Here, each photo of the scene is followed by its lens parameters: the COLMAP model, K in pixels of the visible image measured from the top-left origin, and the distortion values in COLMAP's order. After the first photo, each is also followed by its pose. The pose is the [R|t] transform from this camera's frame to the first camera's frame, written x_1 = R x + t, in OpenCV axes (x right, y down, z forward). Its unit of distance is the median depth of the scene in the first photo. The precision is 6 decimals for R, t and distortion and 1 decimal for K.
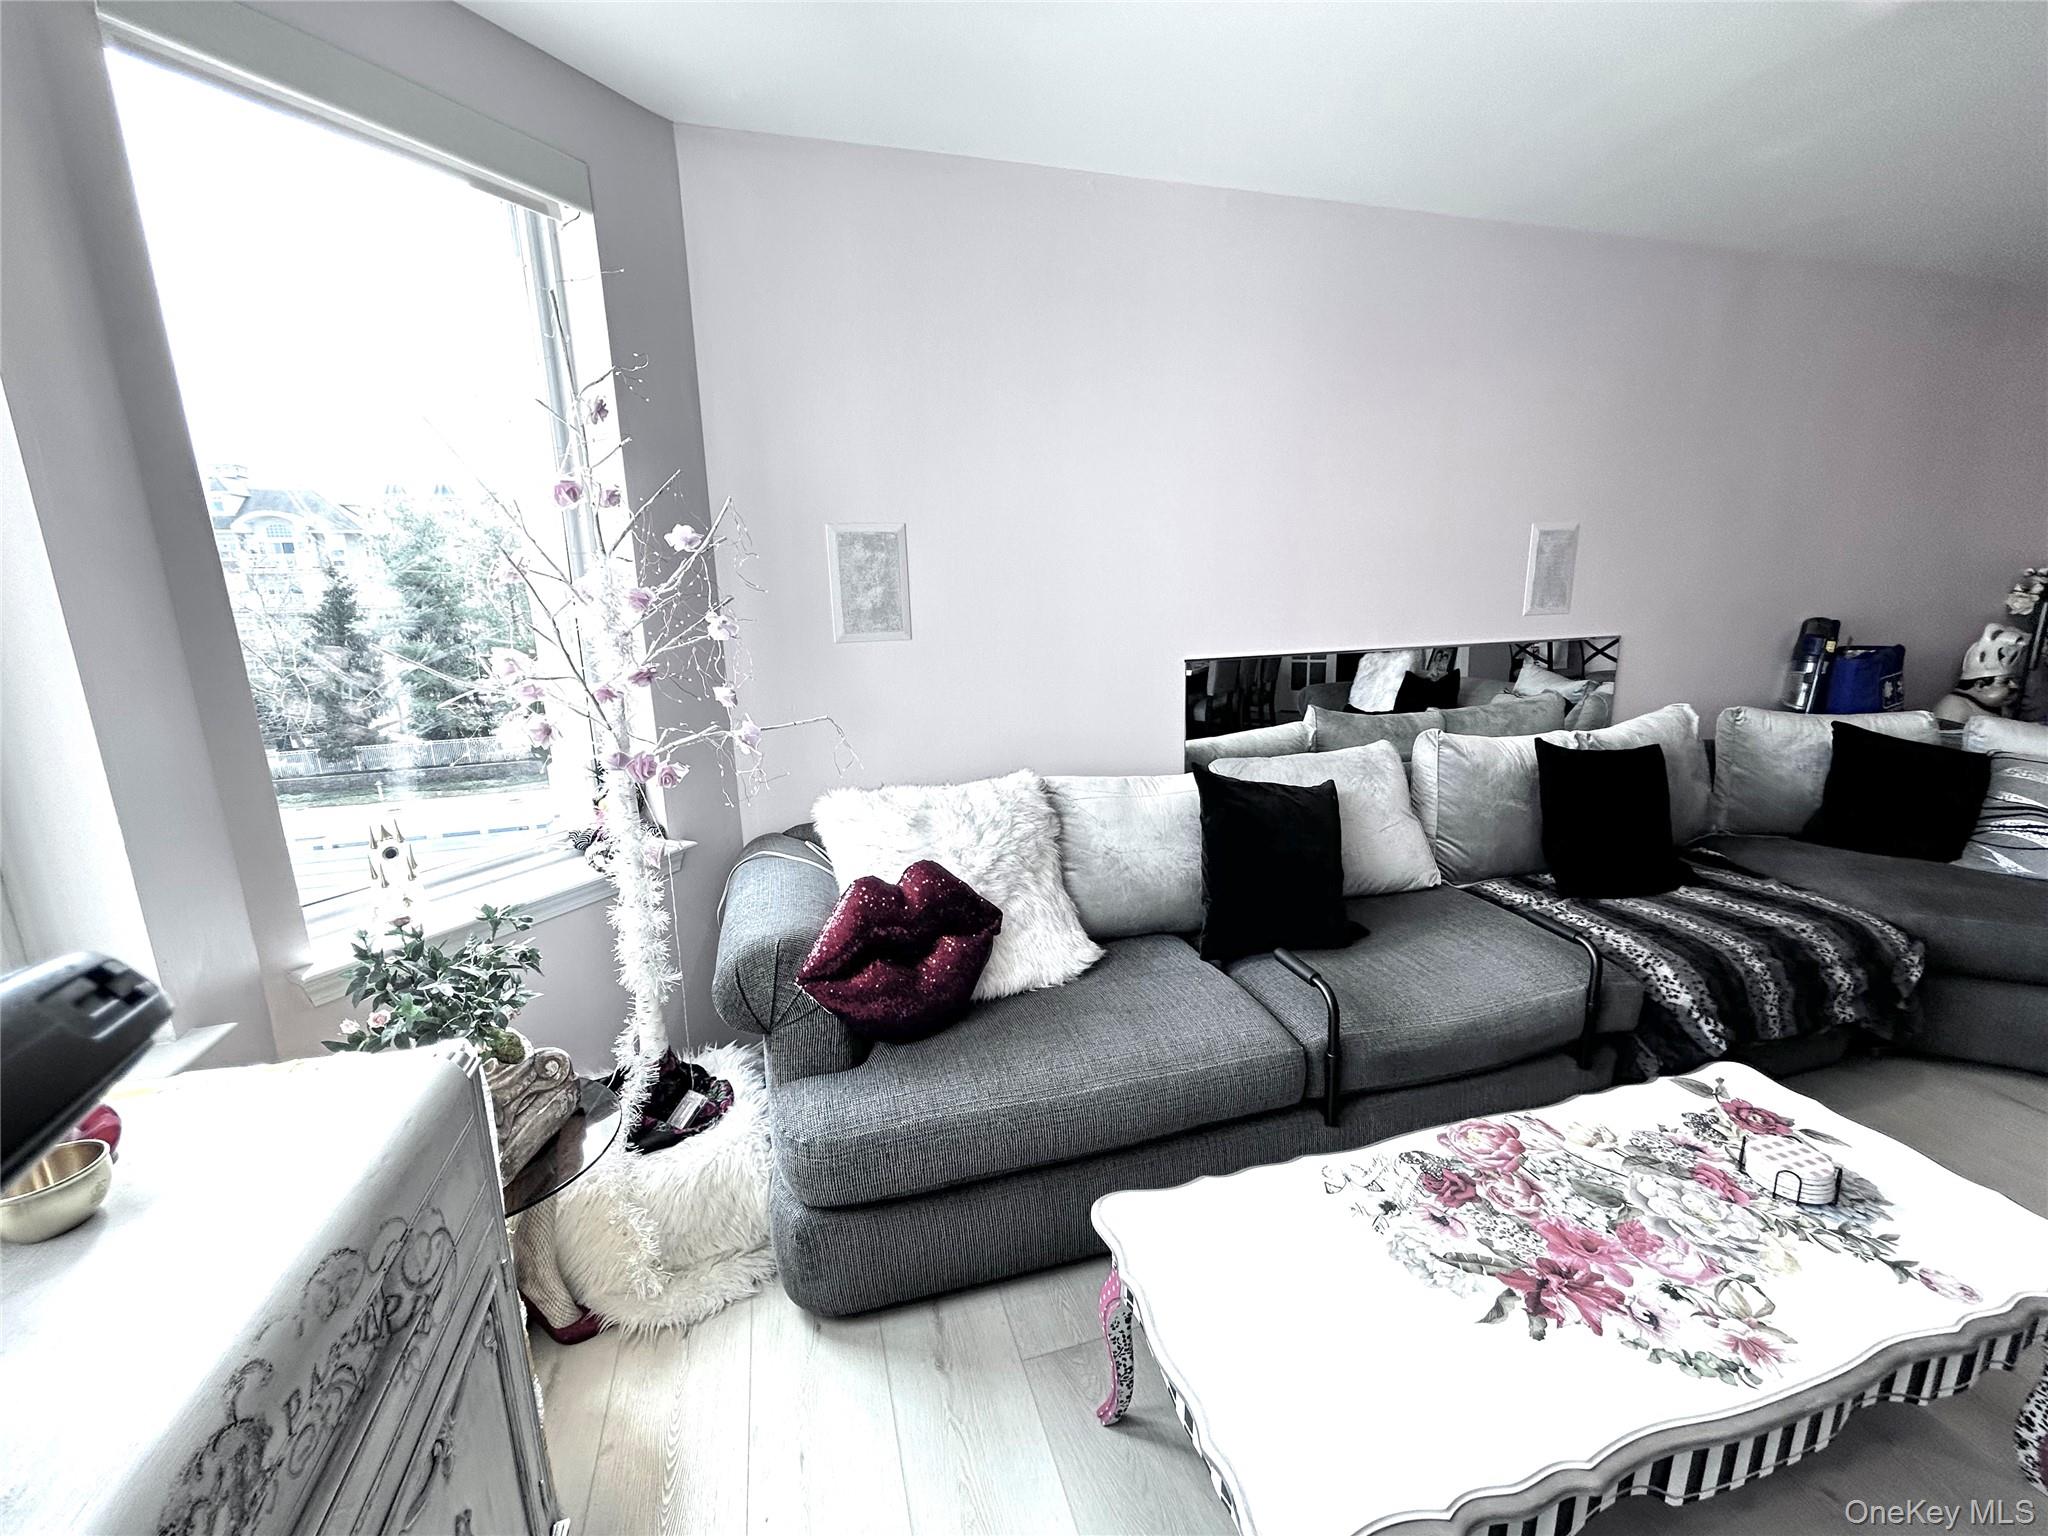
lens RADIAL K [[824.3, 0, 1022.2], [0, 824.3, 769.3], [0, 0, 1]] dist [-0.002346, -0.000345]
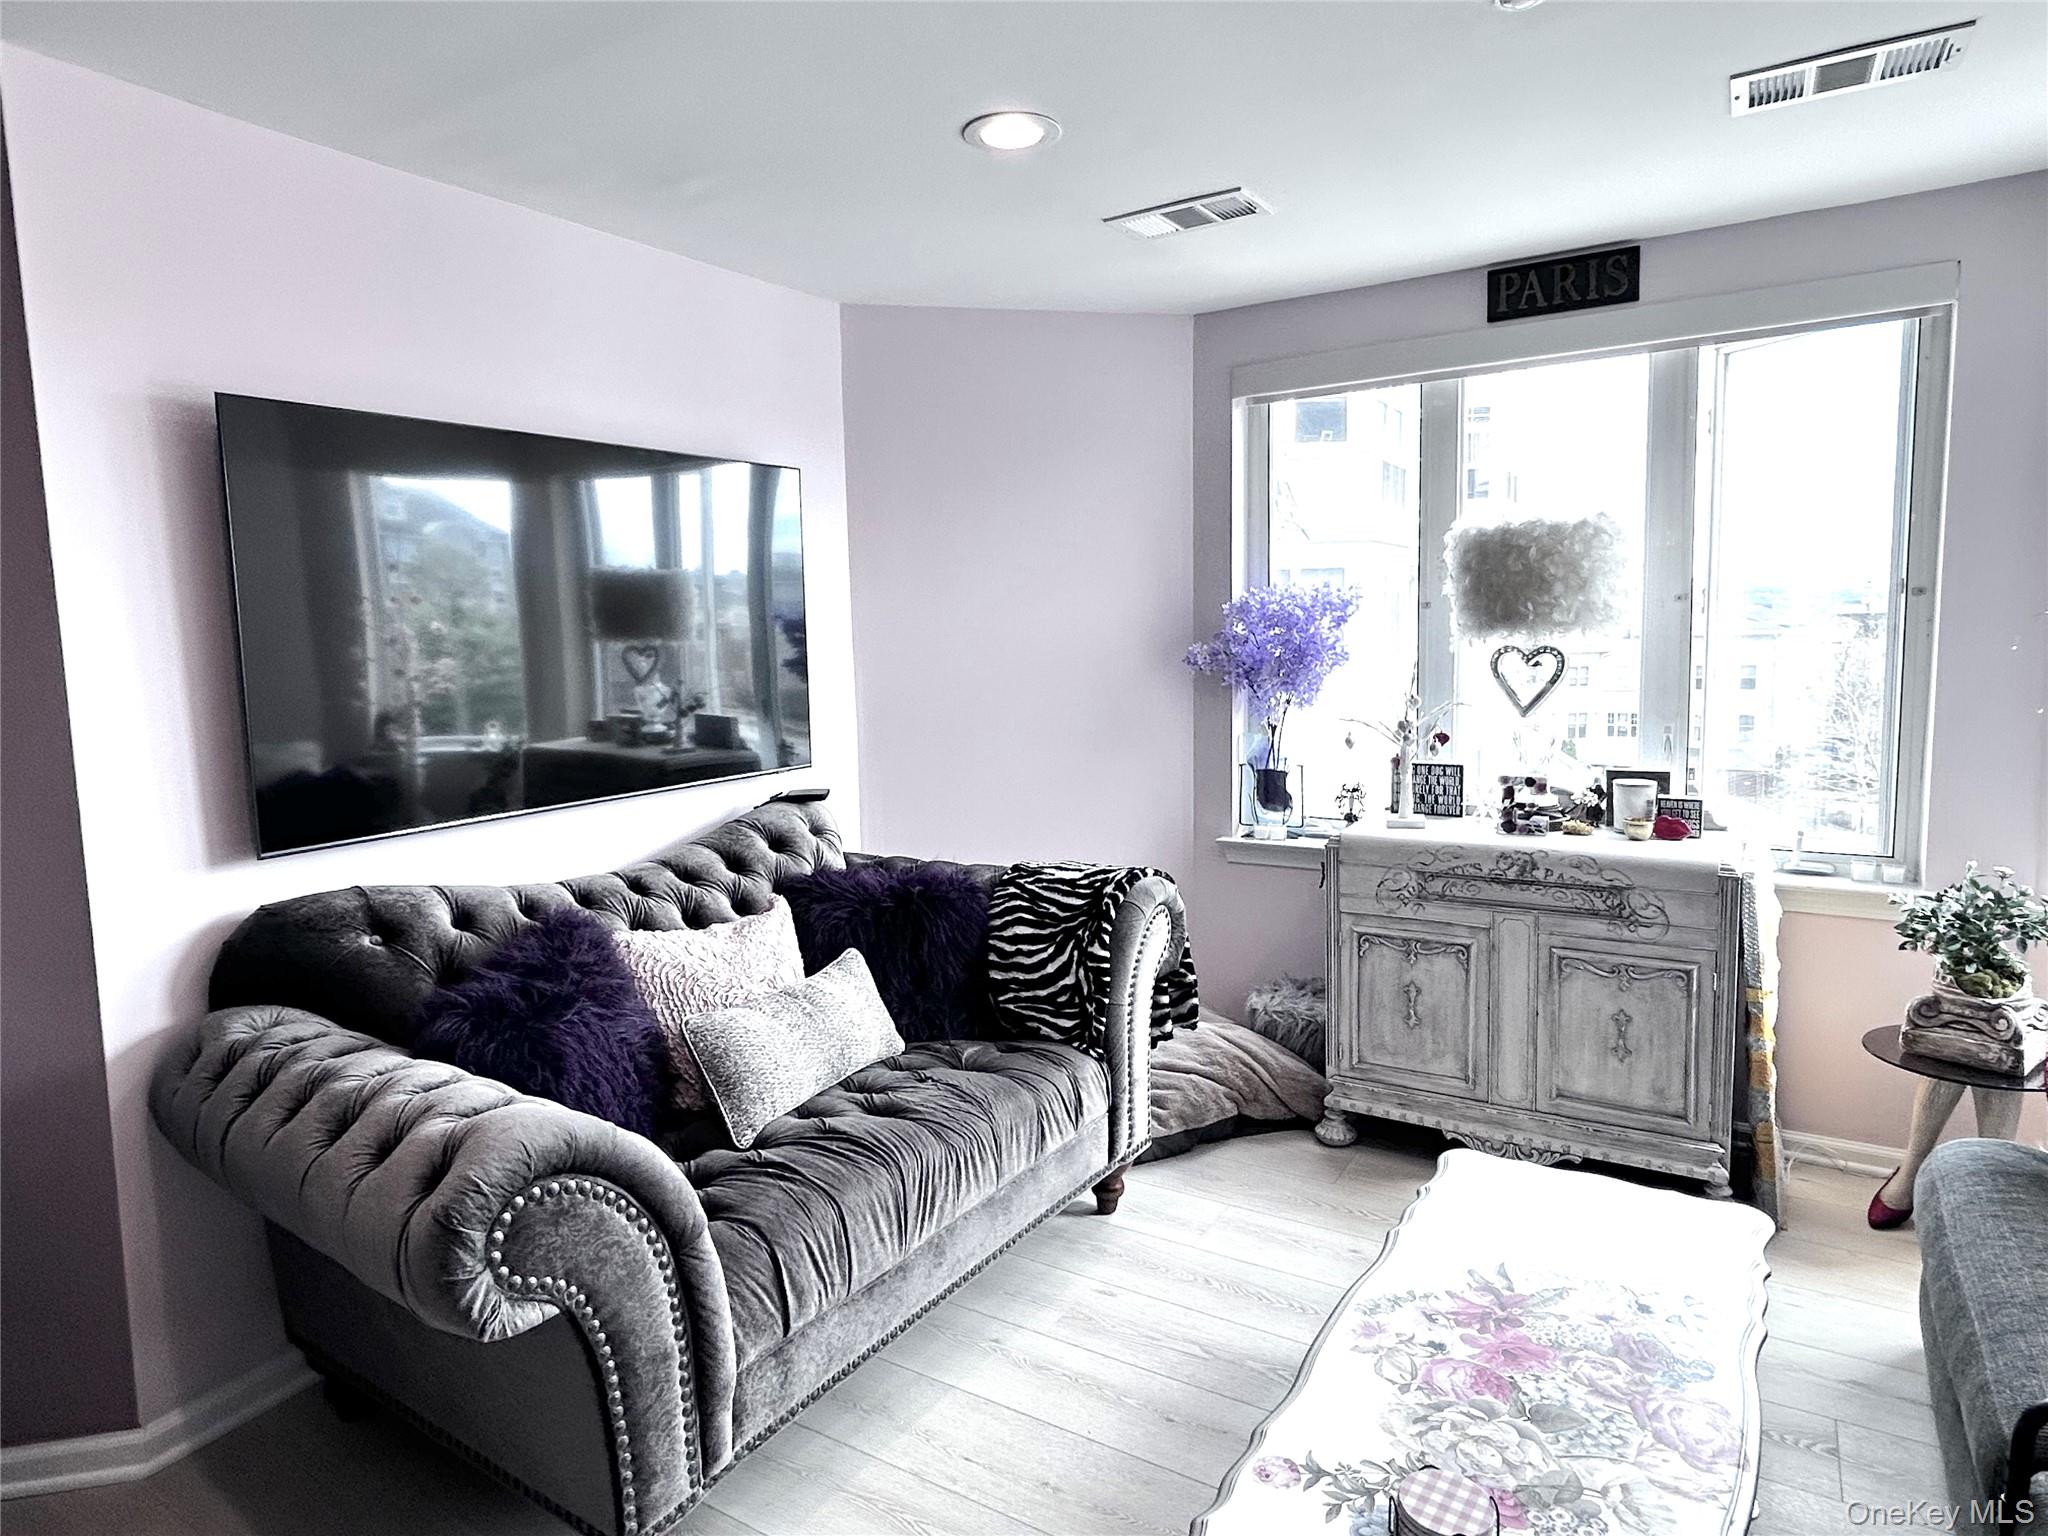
lens RADIAL K [[1196.3, 0, 1025.6], [0, 1196.3, 759.6], [0, 0, 1]] dist [-0.002392, -0.002920]
pose [[-0.747342, 0.111486, -0.655019, 1.354533], [-0.104317, 0.953910, 0.281378, -0.300173], [0.656199, 0.278616, -0.701267, 0.975291]]
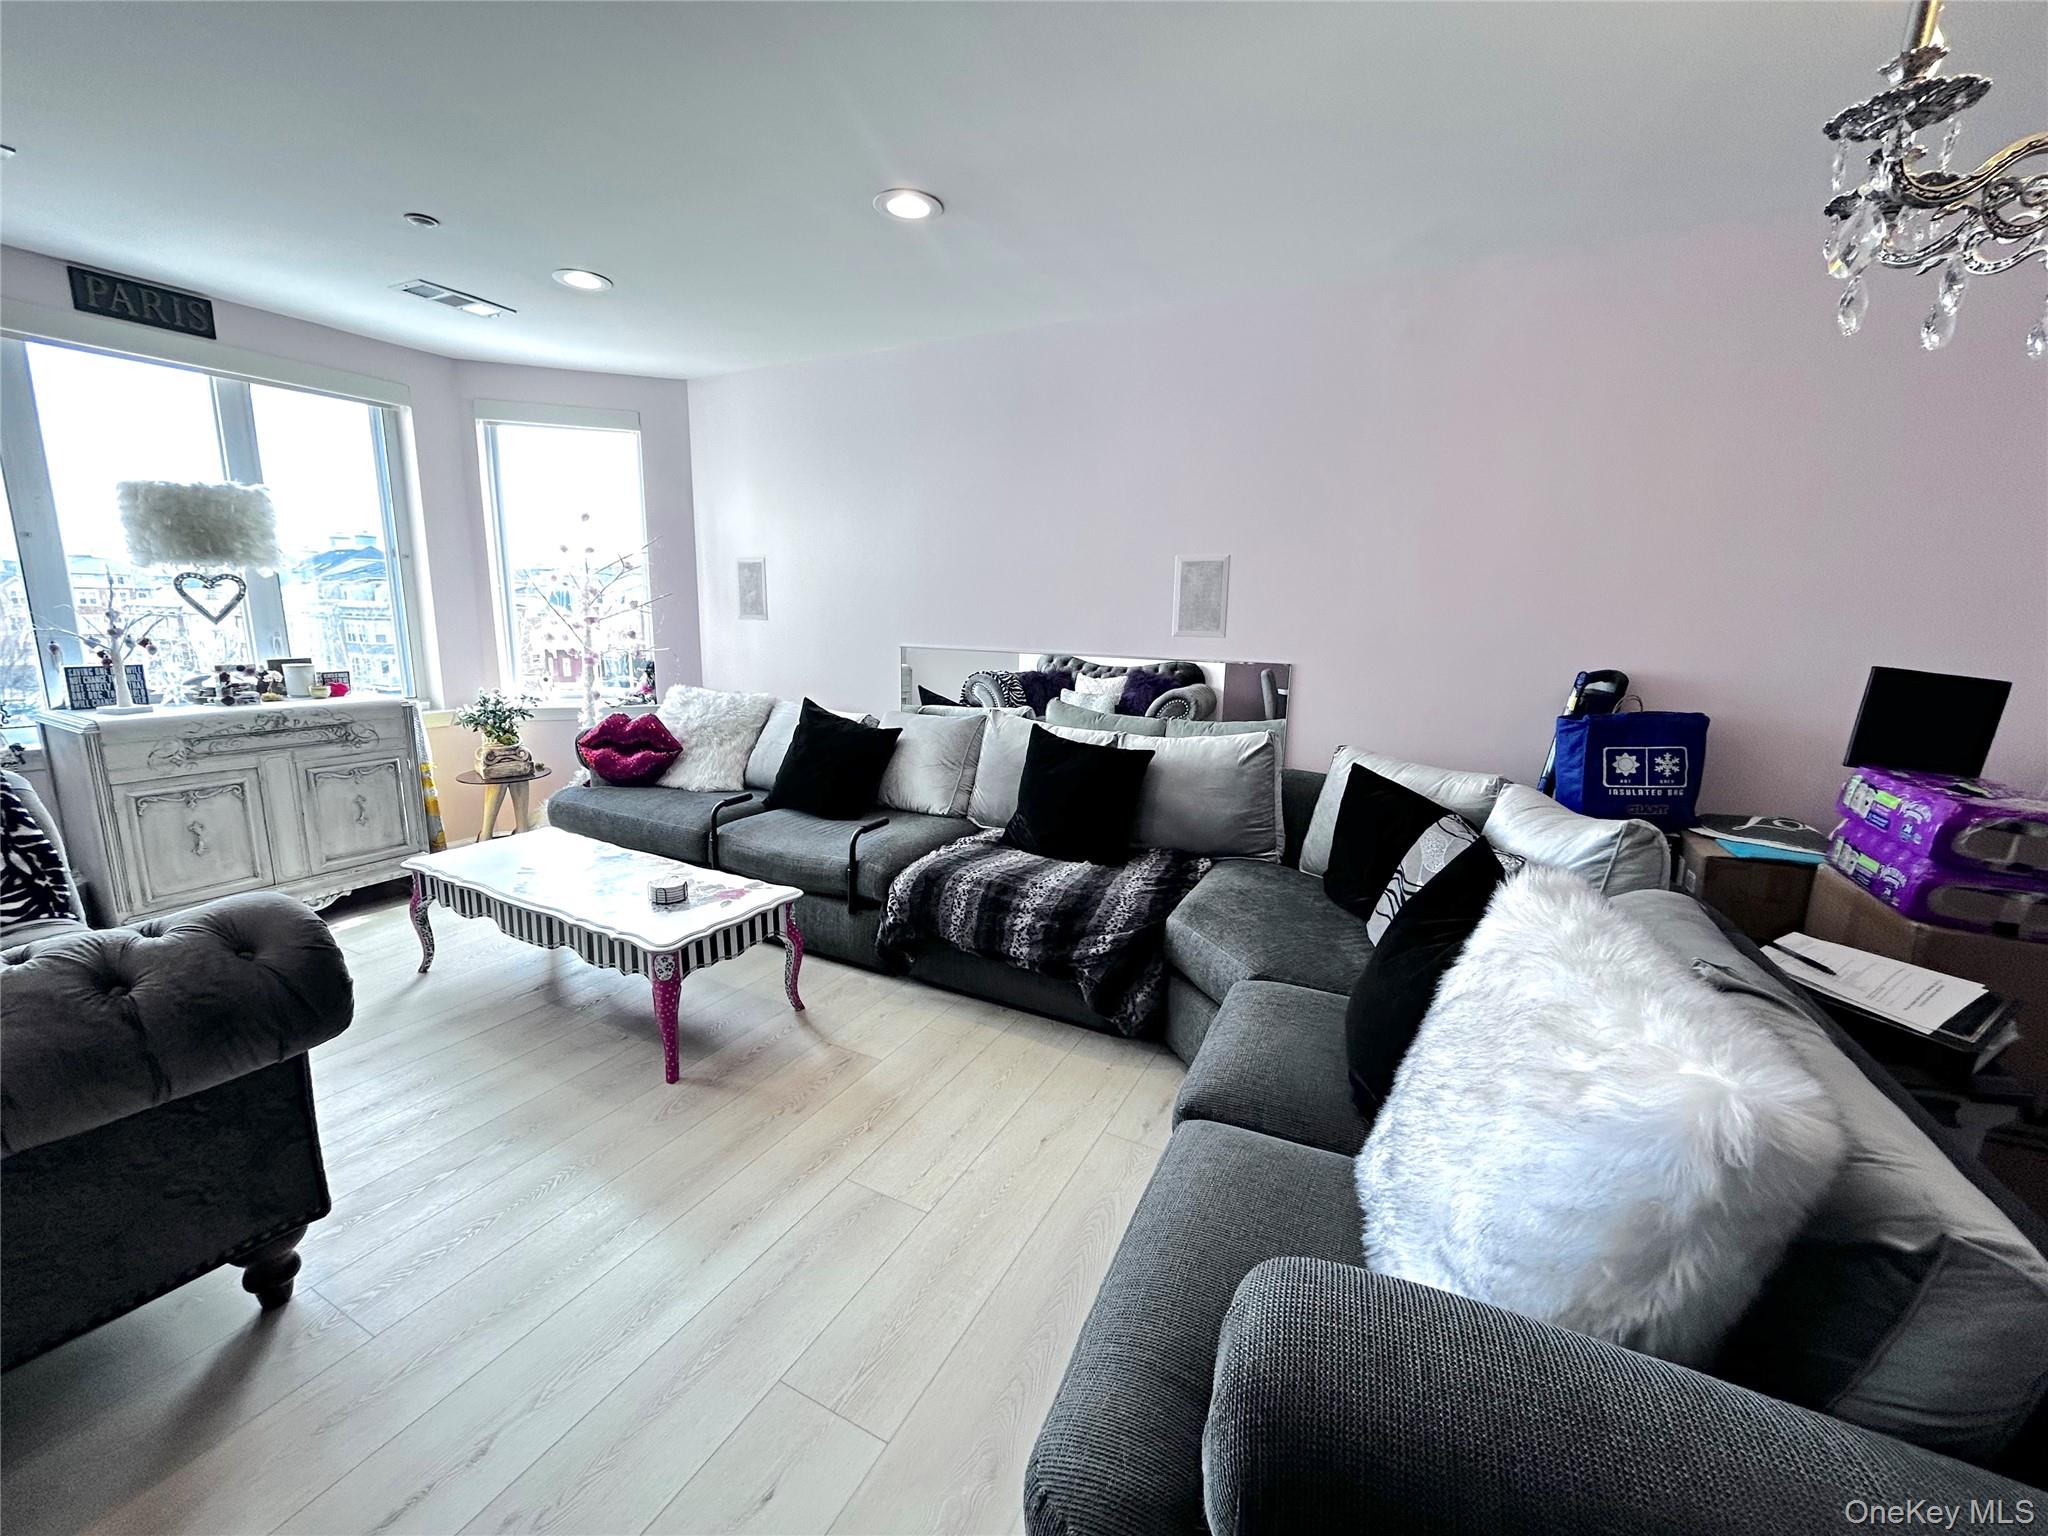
lens RADIAL K [[824.3, 0, 1022.2], [0, 824.3, 769.3], [0, 0, 1]] dist [-0.002346, -0.000345]
pose [[0.716041, 0.173099, -0.676256, 2.107529], [-0.189493, 0.980590, 0.050358, -0.041492], [0.671847, 0.092088, 0.734943, 0.070863]]
